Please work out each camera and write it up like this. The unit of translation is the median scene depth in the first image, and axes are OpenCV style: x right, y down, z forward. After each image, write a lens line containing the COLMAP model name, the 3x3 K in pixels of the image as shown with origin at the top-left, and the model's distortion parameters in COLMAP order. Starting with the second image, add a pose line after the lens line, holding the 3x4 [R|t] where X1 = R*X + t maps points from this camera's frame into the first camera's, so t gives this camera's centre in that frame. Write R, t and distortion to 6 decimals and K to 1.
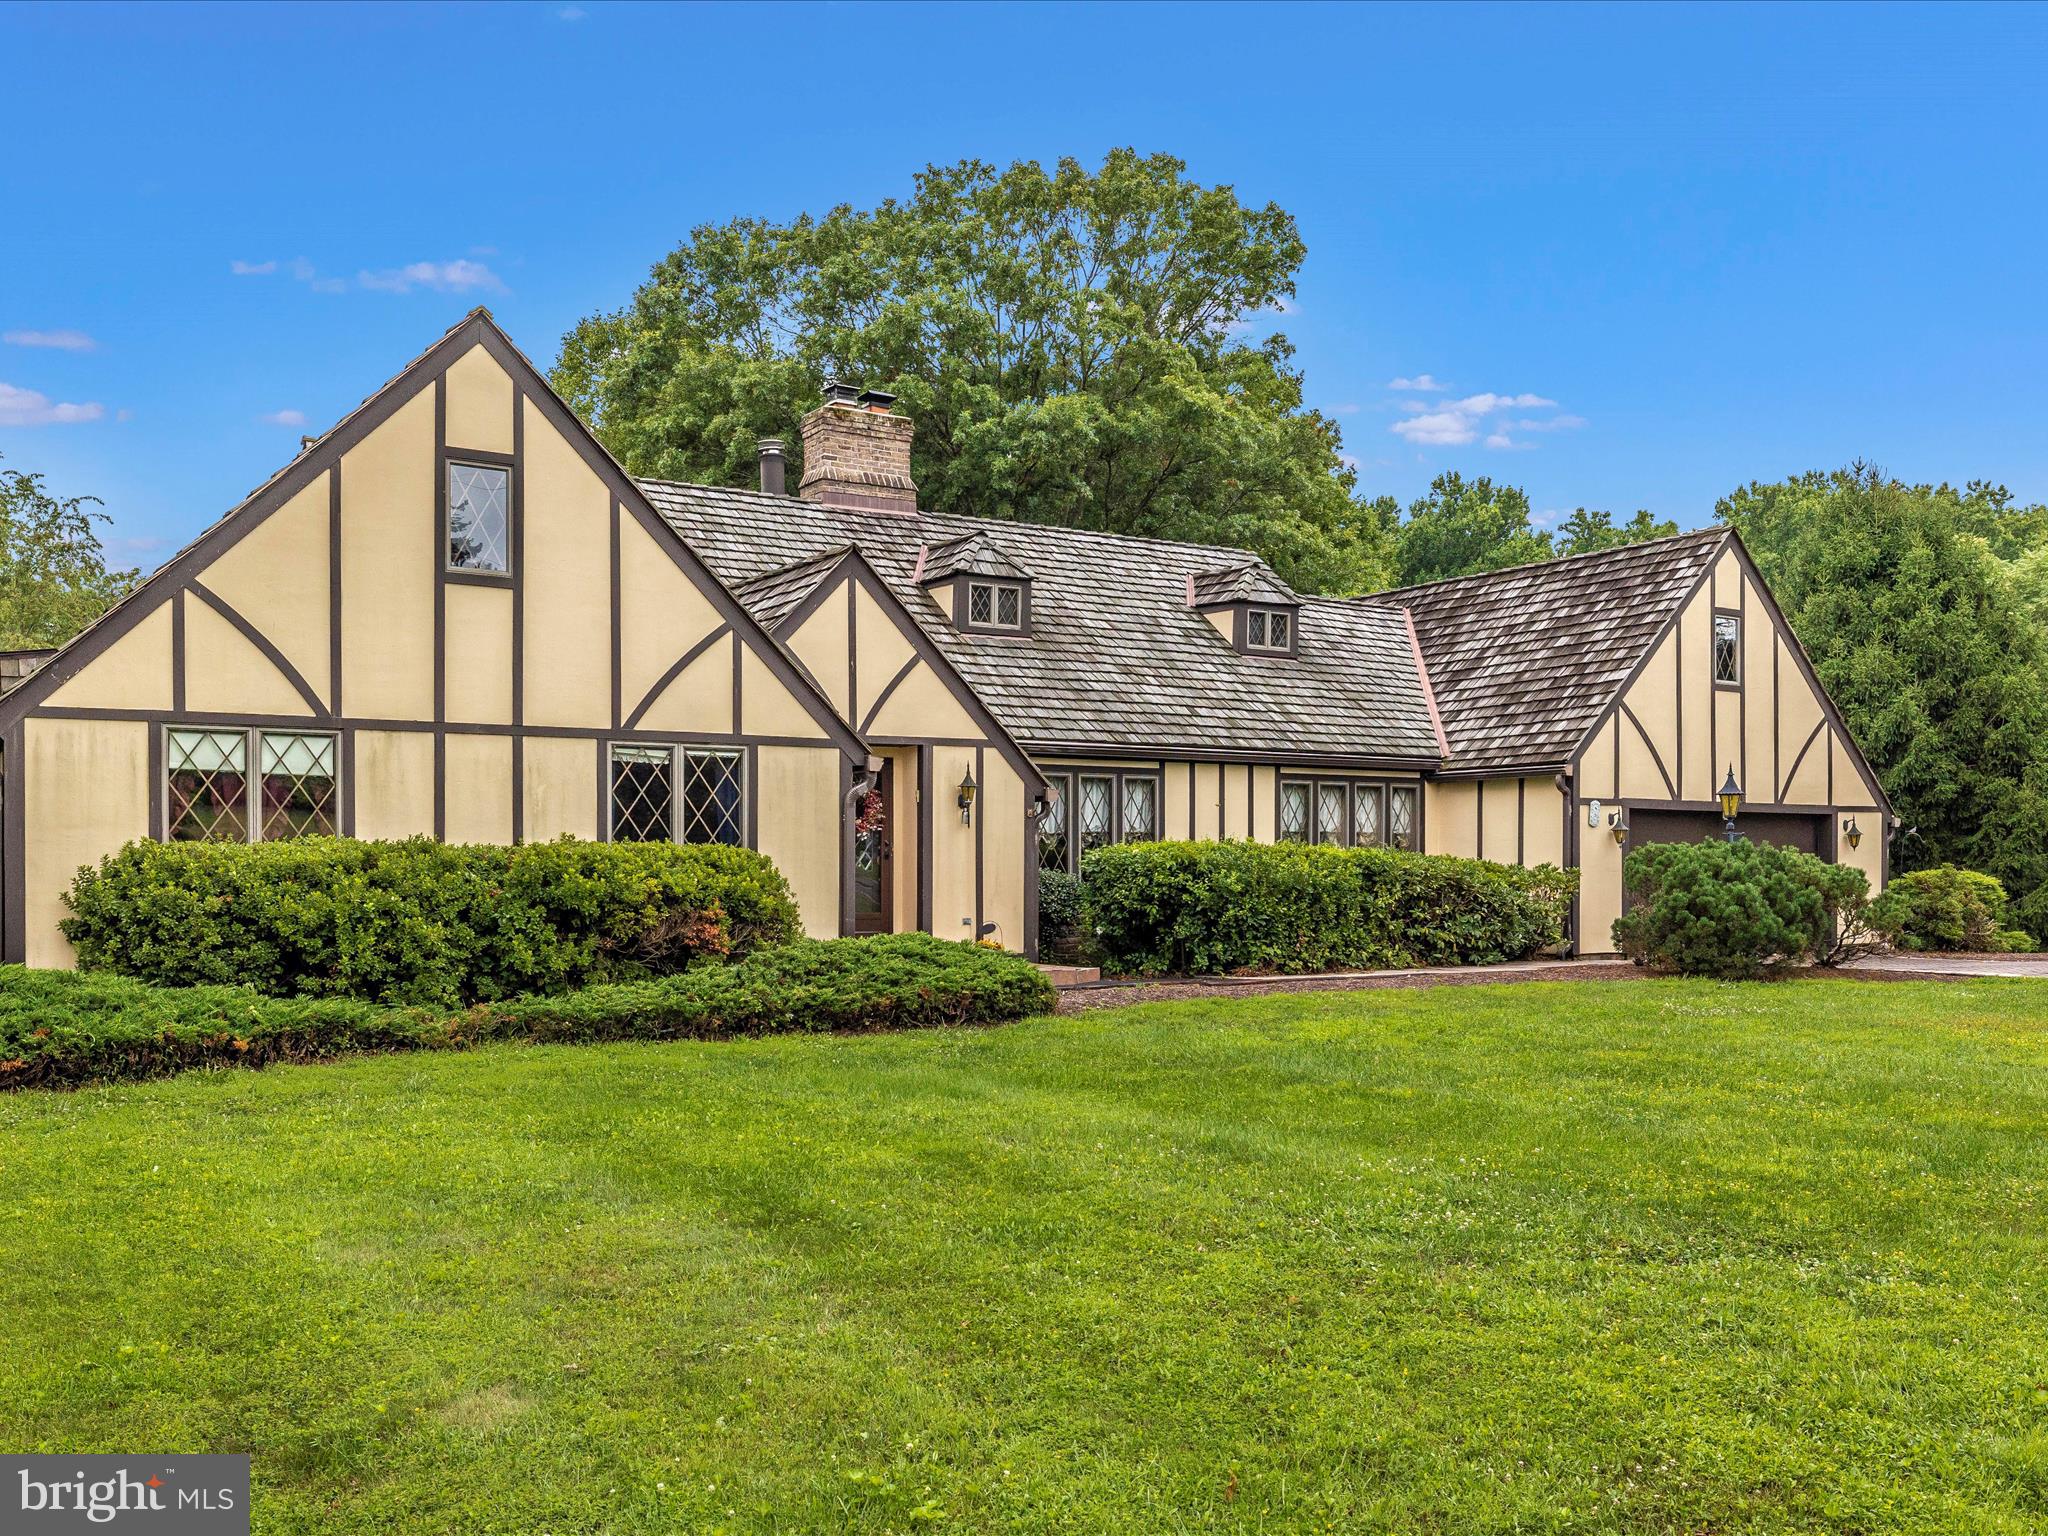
lens RADIAL K [[1713.0, 0, 1023.0], [0, 1713.0, 851.4], [0, 0, 1]] dist [-0.008018, 0.005279]
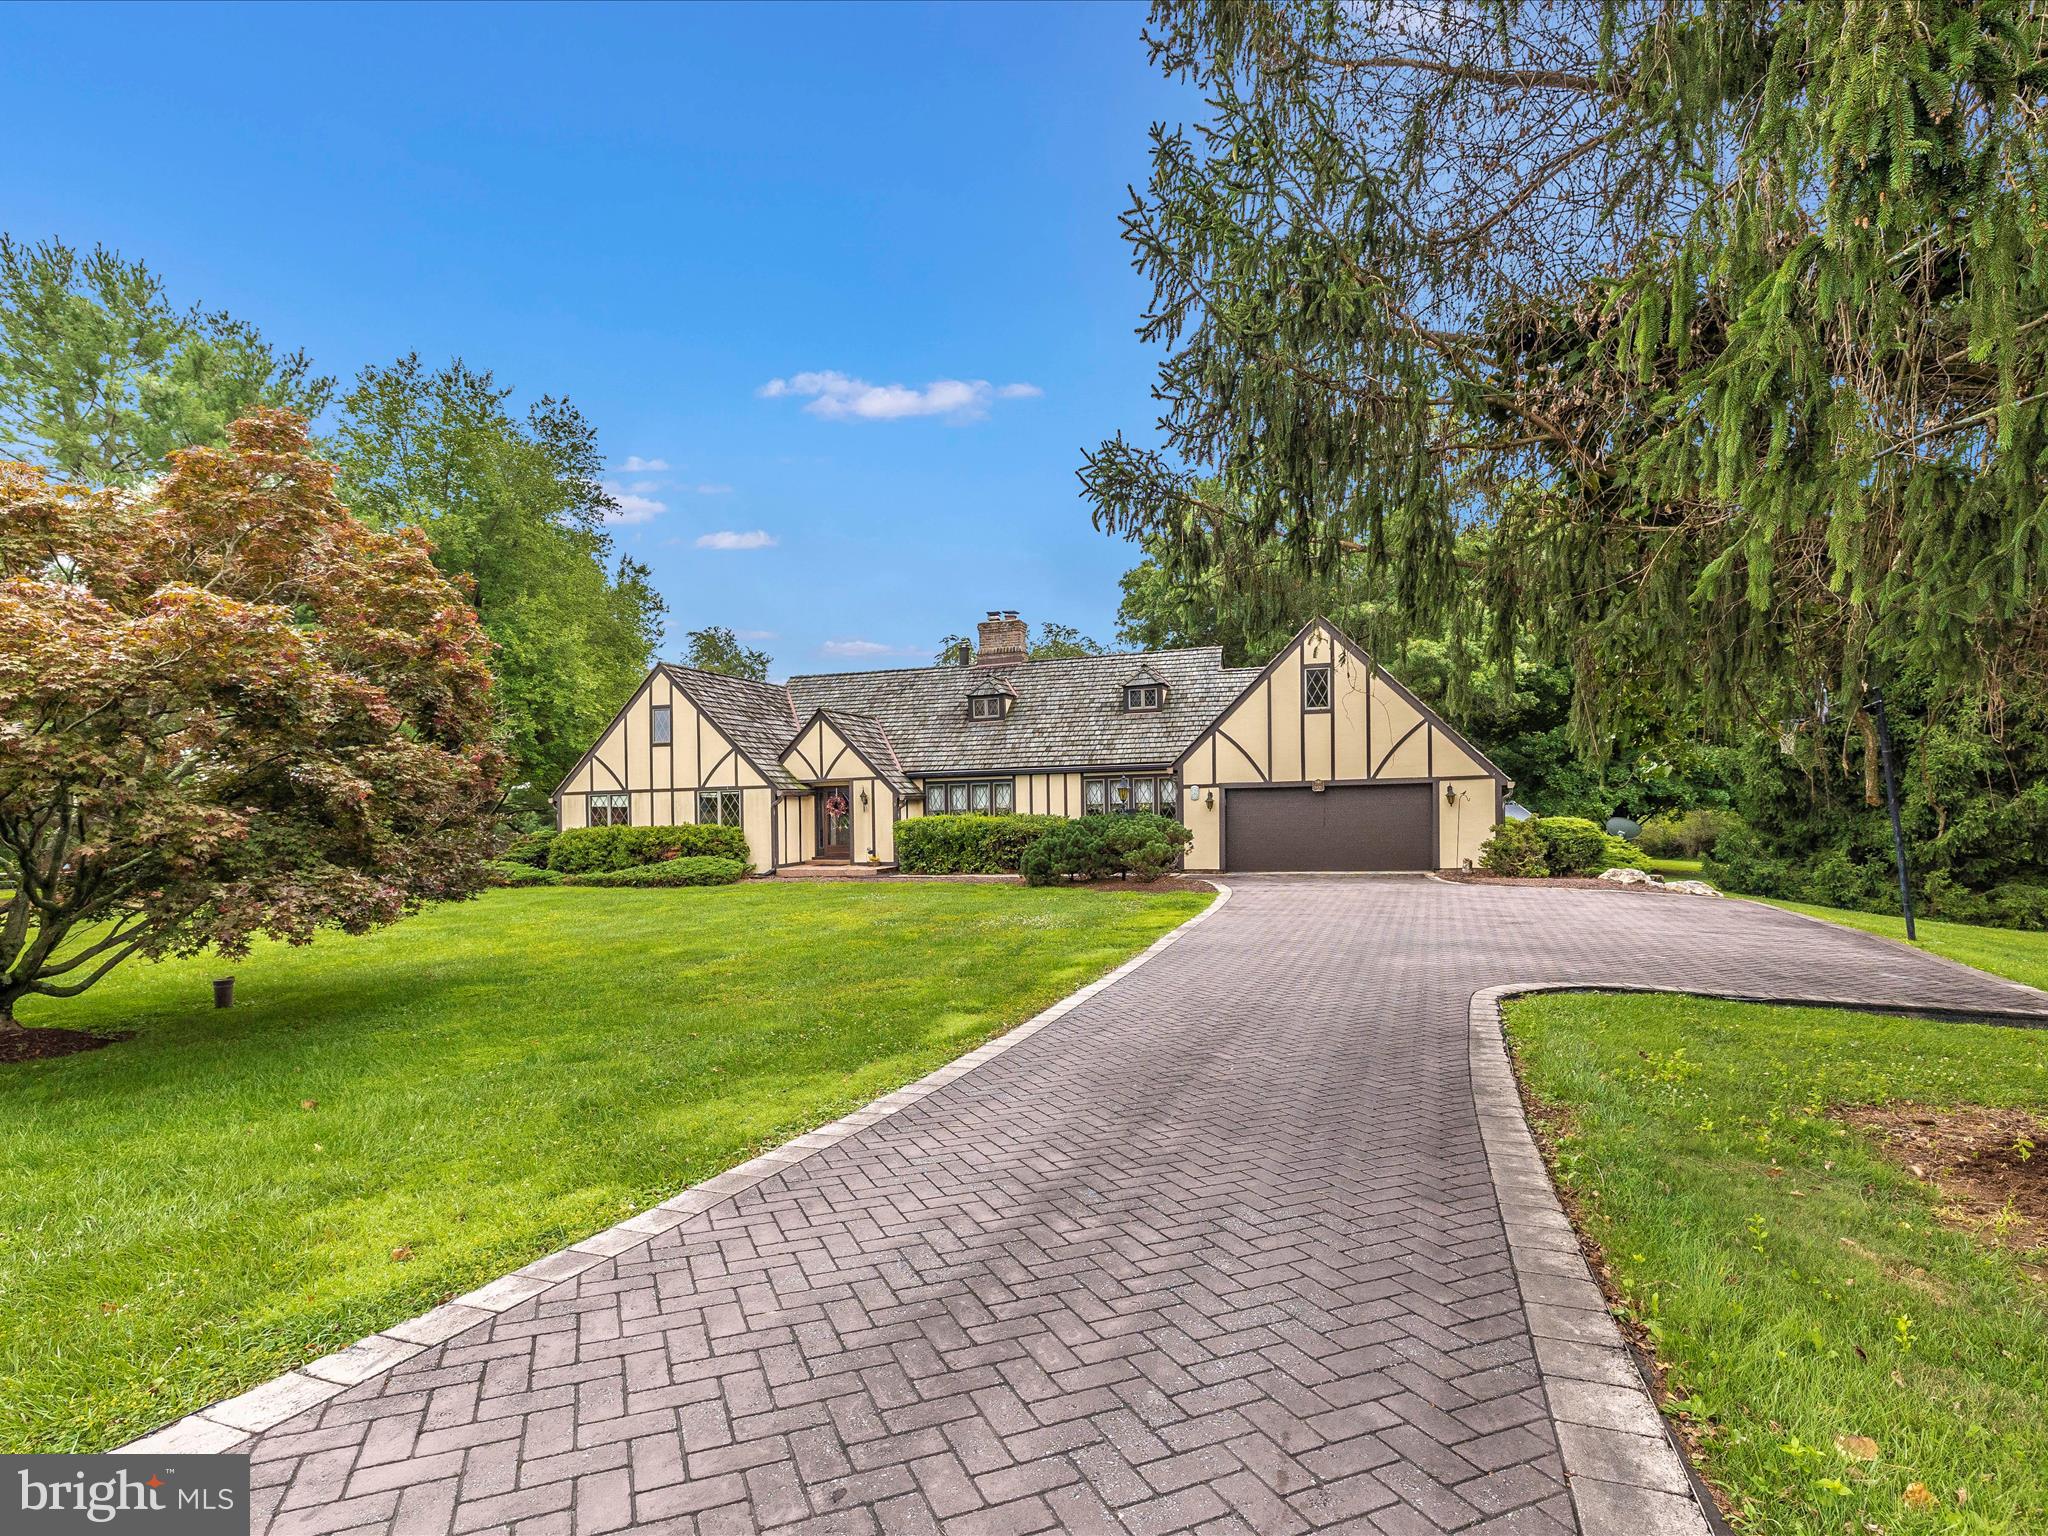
lens RADIAL K [[946.7, 0, 1028.9], [0, 946.7, 792.6], [0, 0, 1]] dist [-0.001065, -0.000125]
pose [[0.670160, -0.025214, -0.741788, 0.937493], [0.031769, 0.999481, -0.005272, -0.021975], [0.741537, -0.020033, 0.670613, 0.190541]]
